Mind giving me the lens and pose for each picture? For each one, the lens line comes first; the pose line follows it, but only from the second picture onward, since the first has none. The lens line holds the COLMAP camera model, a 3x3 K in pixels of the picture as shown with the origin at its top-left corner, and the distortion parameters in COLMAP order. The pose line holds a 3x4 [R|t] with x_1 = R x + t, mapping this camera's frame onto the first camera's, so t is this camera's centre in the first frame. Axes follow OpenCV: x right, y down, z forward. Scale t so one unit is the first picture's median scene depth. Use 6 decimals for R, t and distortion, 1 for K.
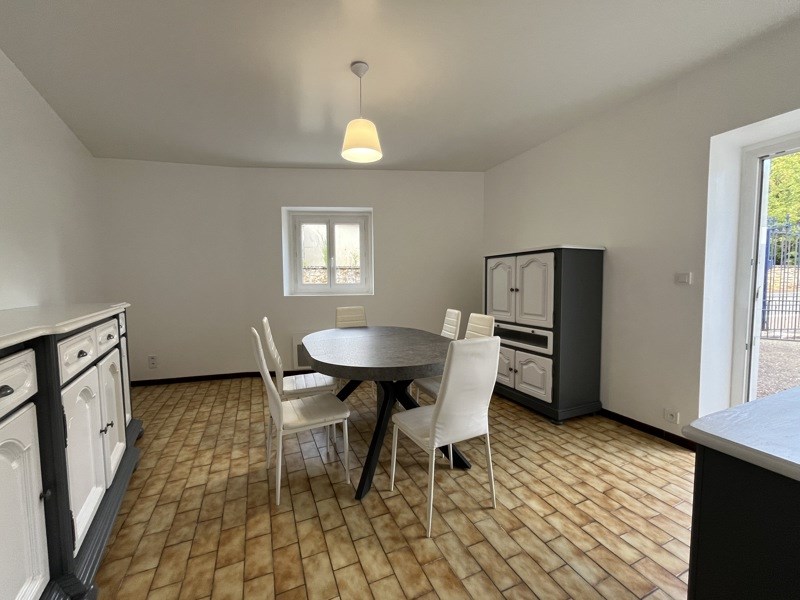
lens RADIAL K [[324.6, 0, 399.8], [0, 324.6, 297.4], [0, 0, 1]] dist [-0.003210, -0.000058]
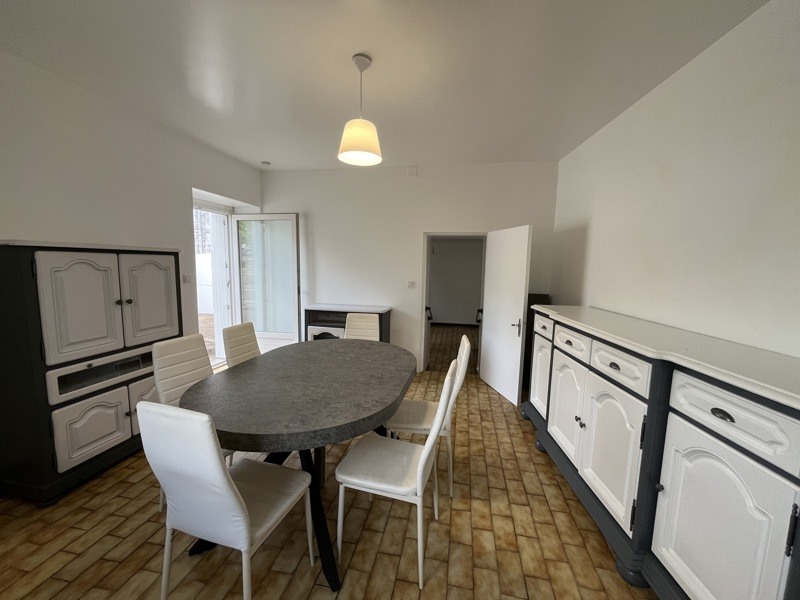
lens RADIAL K [[324.6, 0, 399.7], [0, 324.6, 304.0], [0, 0, 1]] dist [-0.003210, -0.000058]
pose [[-0.819878, -0.078252, 0.567165, -0.753845], [0.015383, 0.987247, 0.158448, -0.170112], [-0.572331, 0.138633, -0.808219, 1.721795]]
